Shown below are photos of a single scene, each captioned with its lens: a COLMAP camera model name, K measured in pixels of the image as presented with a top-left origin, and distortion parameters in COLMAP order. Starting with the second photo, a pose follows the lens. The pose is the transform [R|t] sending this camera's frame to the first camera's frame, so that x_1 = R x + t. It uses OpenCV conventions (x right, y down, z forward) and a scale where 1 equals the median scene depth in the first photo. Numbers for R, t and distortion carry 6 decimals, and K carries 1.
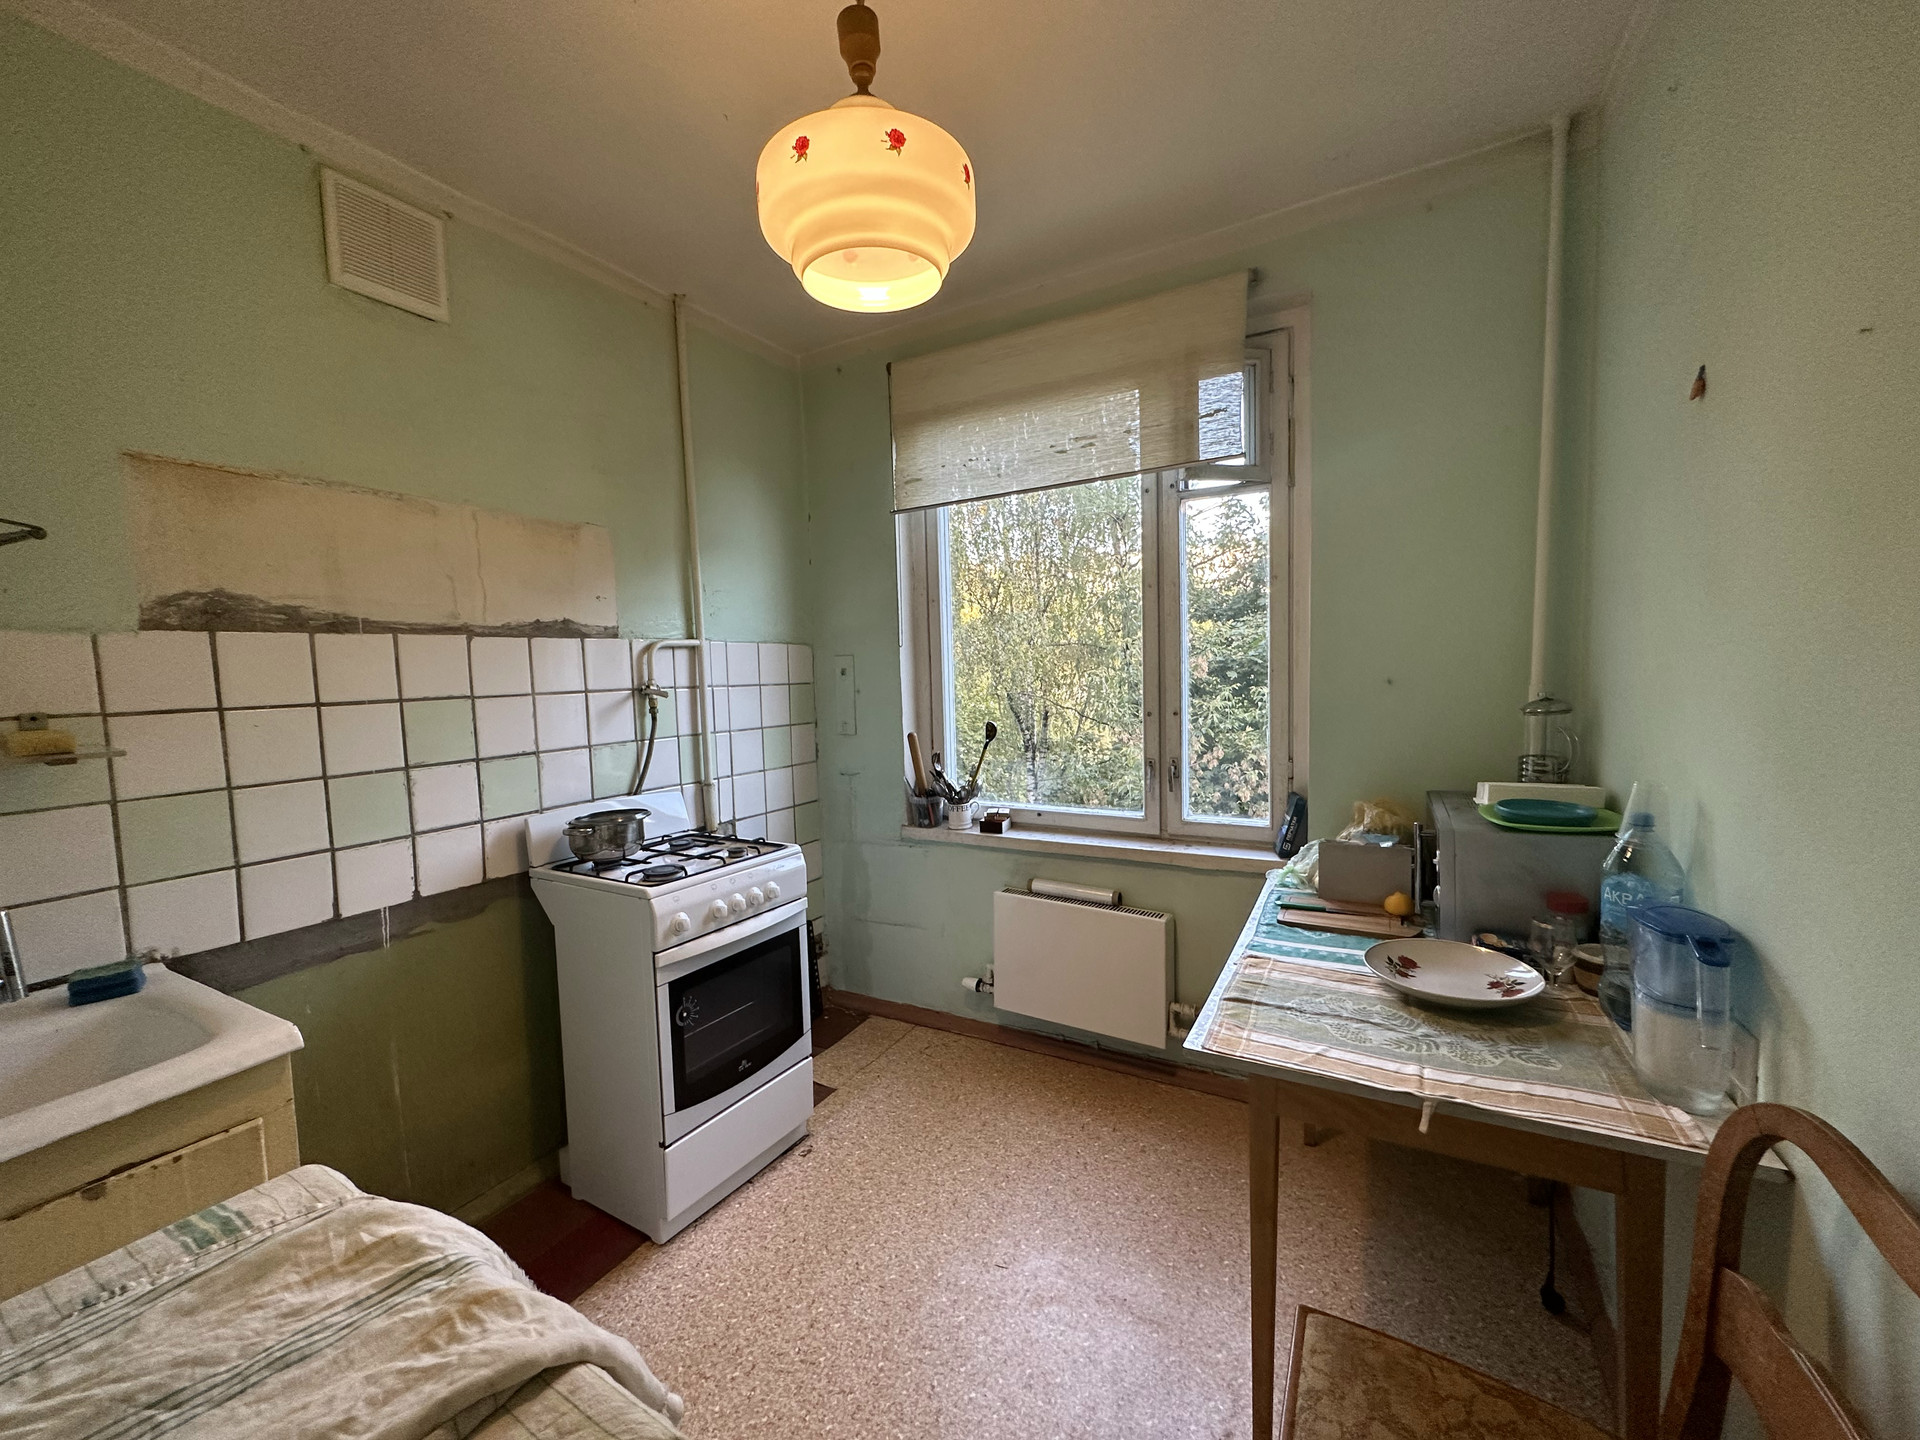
lens RADIAL K [[764.7, 0, 955.3], [0, 764.7, 720.0], [0, 0, 1]] dist [-0.004332, 0.000701]
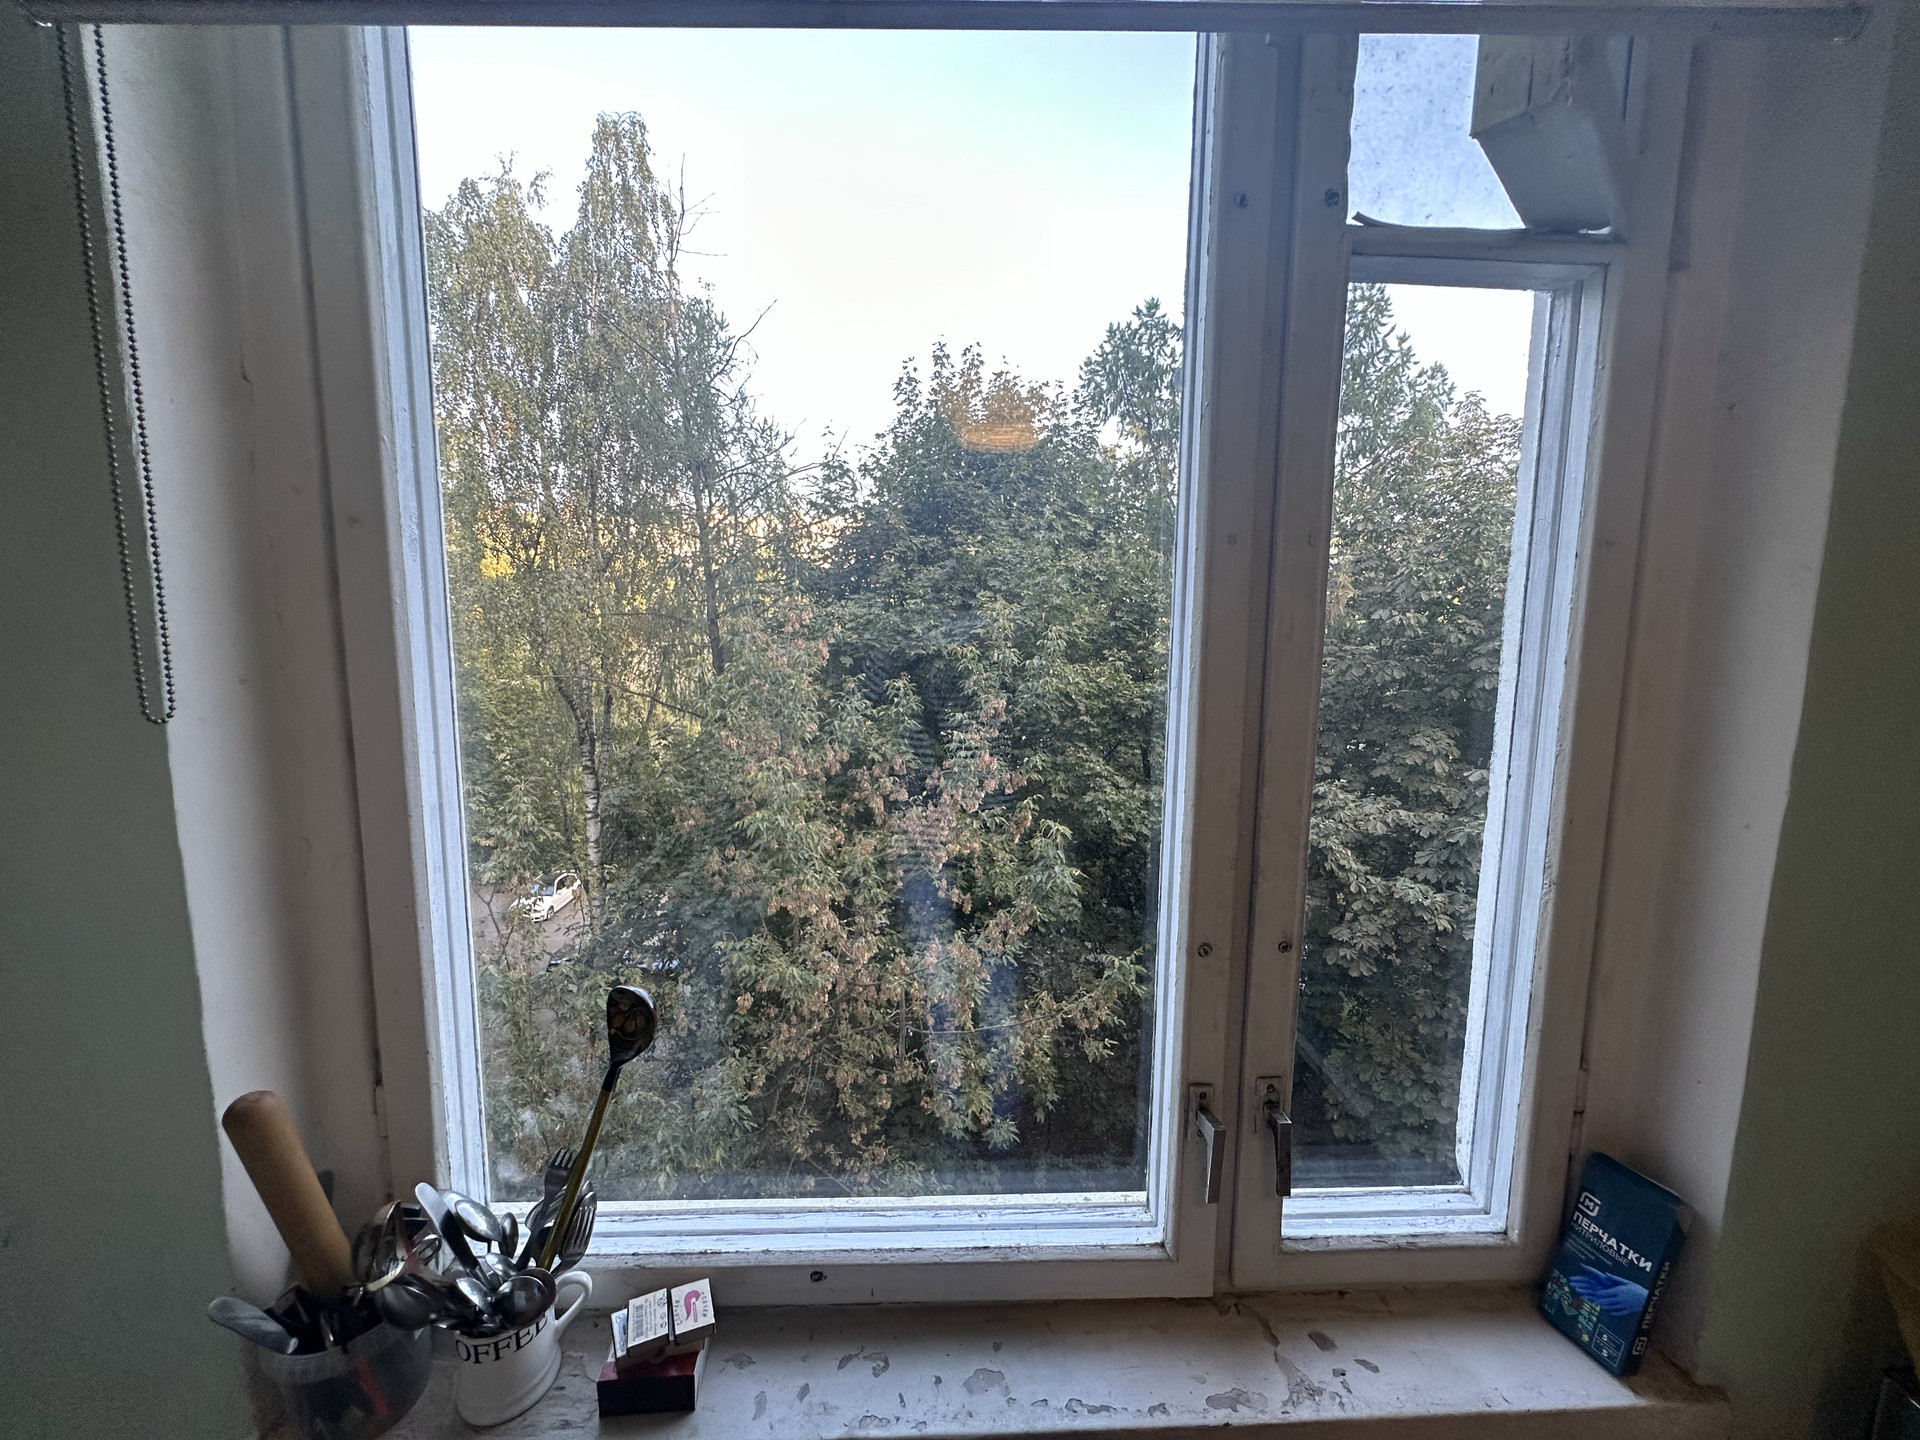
lens RADIAL K [[764.7, 0, 958.9], [0, 764.7, 720.2], [0, 0, 1]] dist [-0.004332, 0.000701]
pose [[0.845862, -0.029059, 0.532610, 0.003268], [0.006998, 0.999034, 0.043394, -0.101715], [-0.533356, -0.032978, 0.845248, 0.690034]]
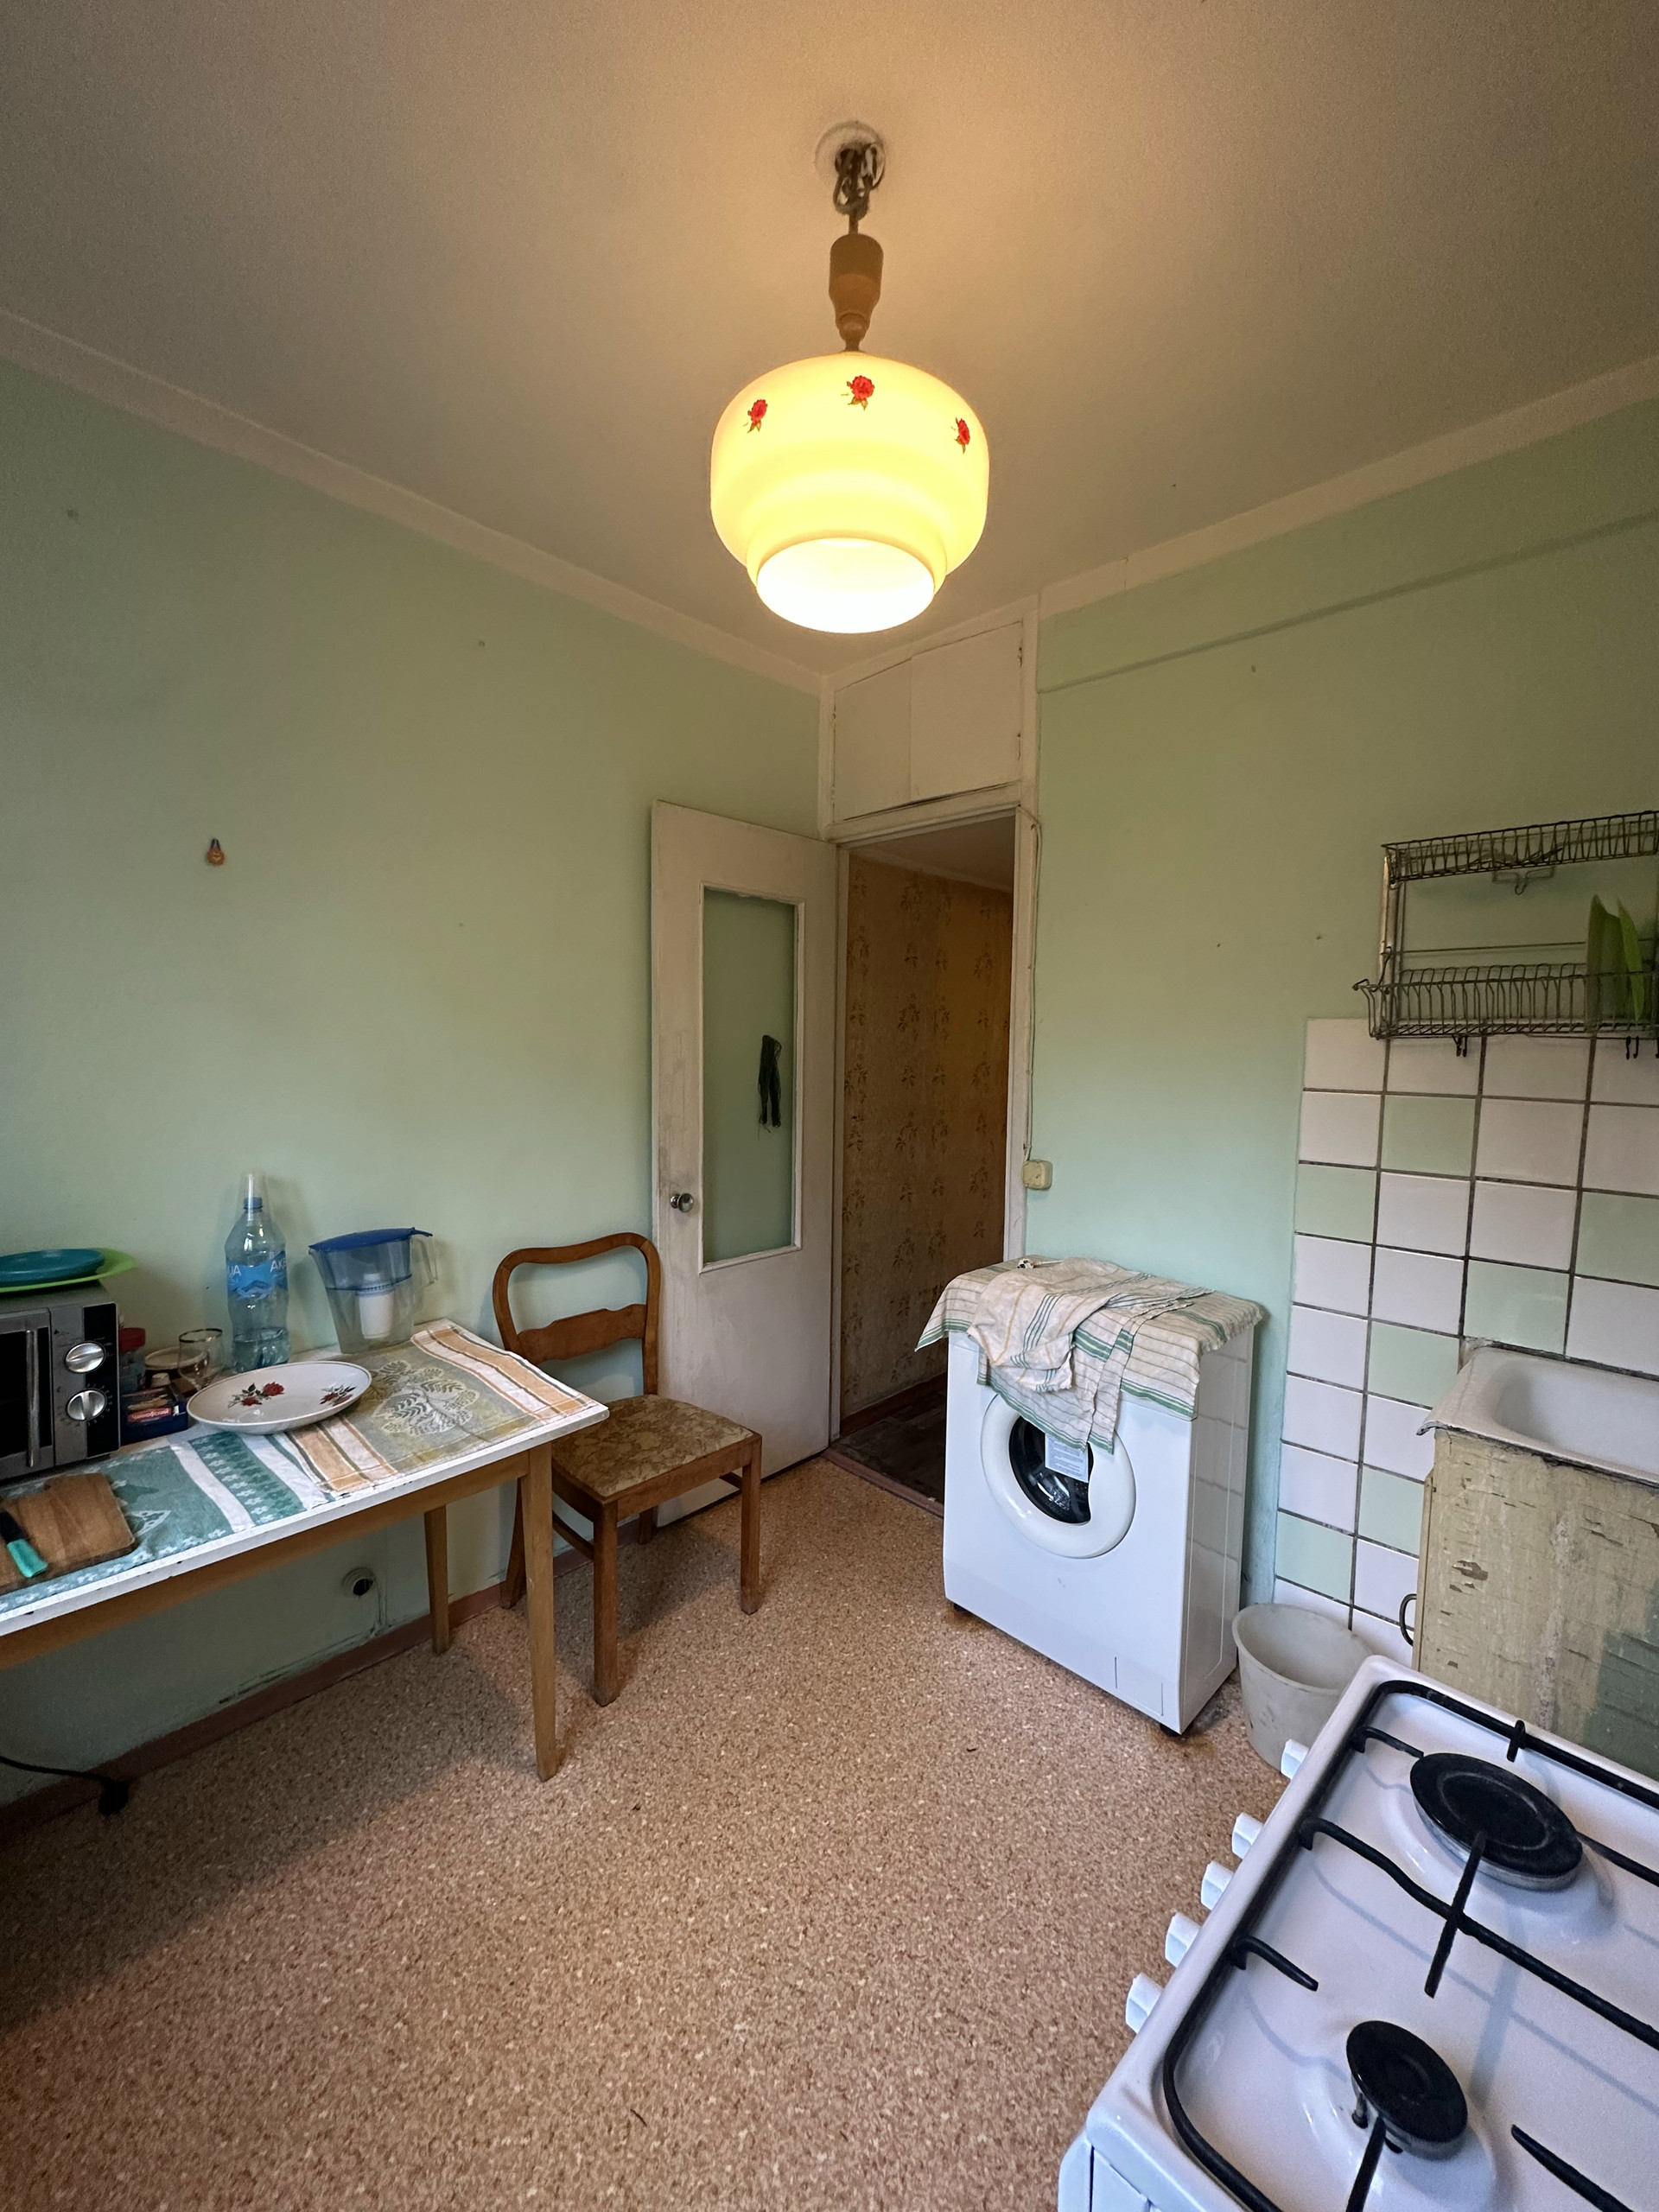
lens RADIAL K [[881.0, 0, 833.9], [0, 881.0, 1104.7], [0, 0, 1]] dist [-0.004332, 0.000701]
pose [[-0.969777, -0.006846, 0.243898, -0.144552], [0.029645, 0.988895, 0.145629, -0.084957], [-0.242186, 0.148457, -0.958805, 0.888399]]
